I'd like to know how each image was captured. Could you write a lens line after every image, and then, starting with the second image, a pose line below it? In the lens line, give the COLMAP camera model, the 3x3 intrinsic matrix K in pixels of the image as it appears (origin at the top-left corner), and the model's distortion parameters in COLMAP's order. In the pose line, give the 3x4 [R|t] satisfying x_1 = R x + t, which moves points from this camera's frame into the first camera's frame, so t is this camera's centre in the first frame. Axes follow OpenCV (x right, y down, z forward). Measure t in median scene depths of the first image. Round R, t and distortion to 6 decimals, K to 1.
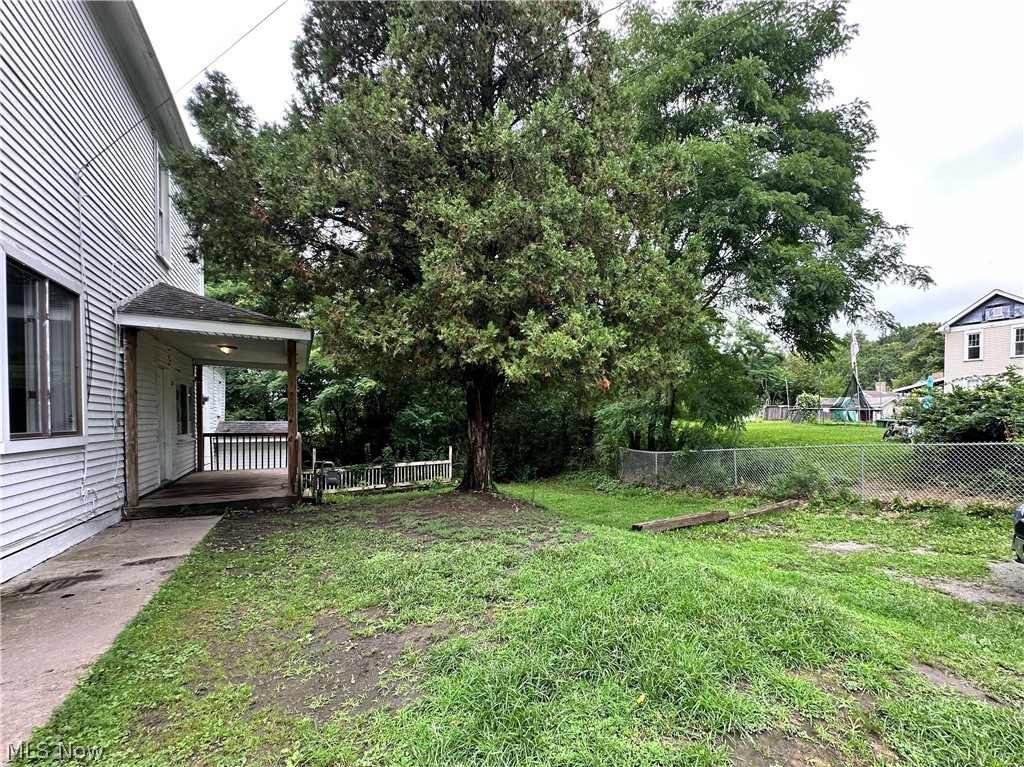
lens RADIAL K [[454.7, 0, 513.2], [0, 454.7, 426.0], [0, 0, 1]] dist [0.002361, 0.000596]
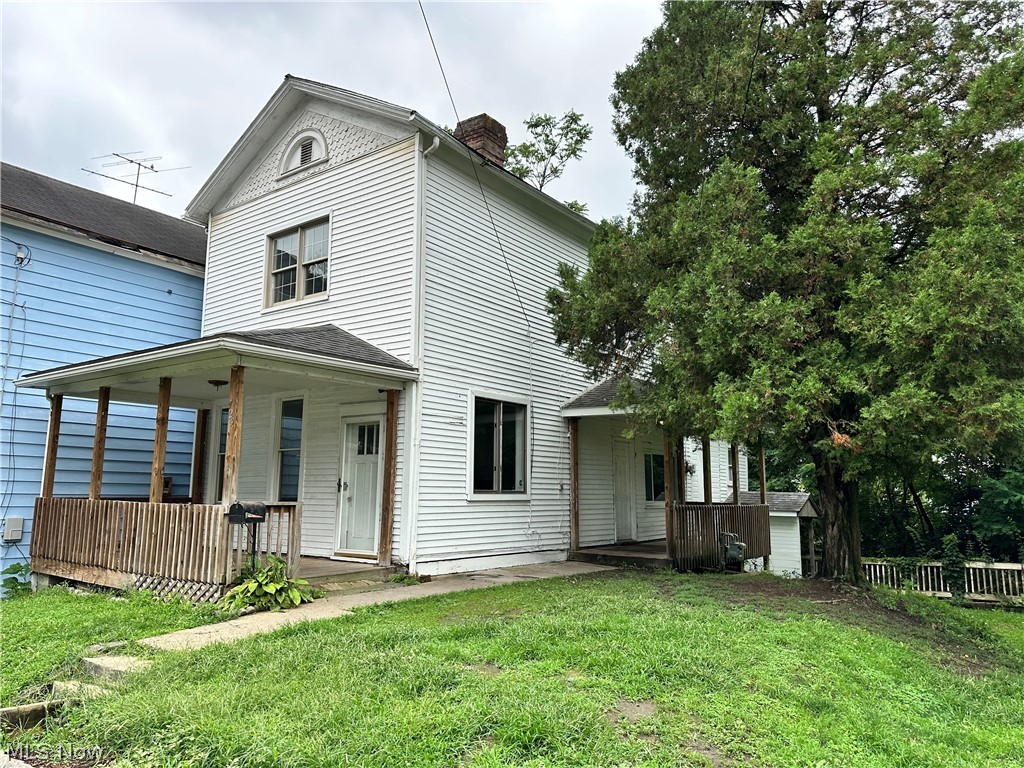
lens RADIAL K [[721.7, 0, 511.3], [0, 721.7, 386.1], [0, 0, 1]] dist [0.049502, -0.010568]
pose [[0.394494, -0.123103, -0.910615, 1.082888], [-0.027721, 0.988940, -0.145700, 0.013900], [0.918480, 0.082721, 0.386718, -0.026356]]
